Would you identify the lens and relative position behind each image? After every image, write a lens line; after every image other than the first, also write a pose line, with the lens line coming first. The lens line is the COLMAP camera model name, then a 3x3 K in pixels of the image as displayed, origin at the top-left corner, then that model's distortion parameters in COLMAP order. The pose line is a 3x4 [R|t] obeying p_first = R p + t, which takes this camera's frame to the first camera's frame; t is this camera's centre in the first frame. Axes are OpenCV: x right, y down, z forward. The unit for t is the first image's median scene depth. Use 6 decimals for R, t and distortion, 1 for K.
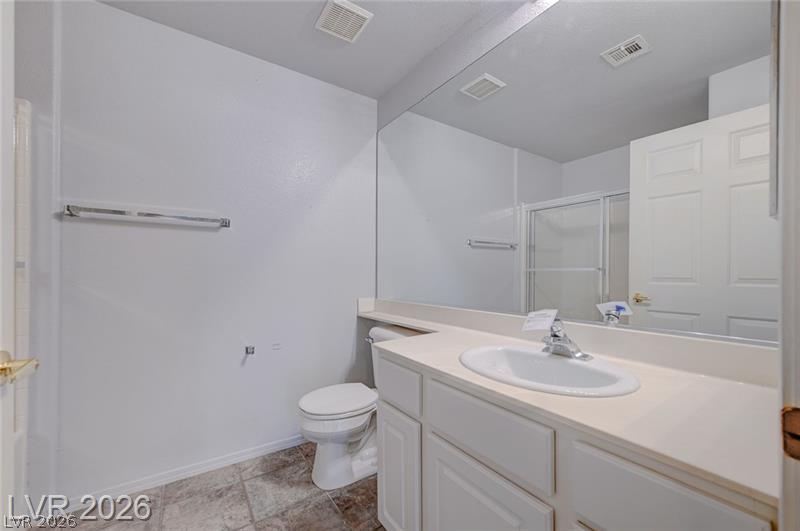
lens RADIAL K [[319.3, 0, 399.8], [0, 319.3, 268.5], [0, 0, 1]] dist [-0.001489, -0.000123]
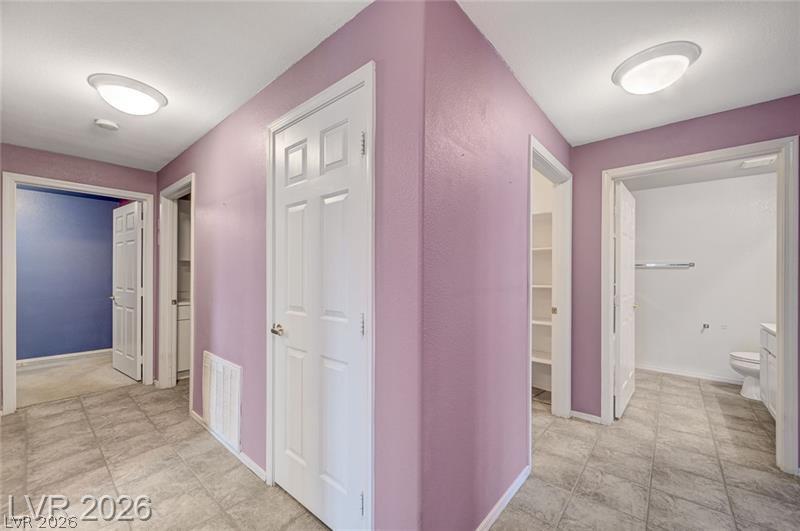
lens RADIAL K [[319.3, 0, 400.1], [0, 319.3, 270.6], [0, 0, 1]] dist [-0.001489, -0.000123]
pose [[0.252447, -0.002950, -0.967606, 1.013156], [-0.002868, 0.999989, -0.003797, -0.086245], [0.967607, 0.003733, 0.252435, -1.414389]]
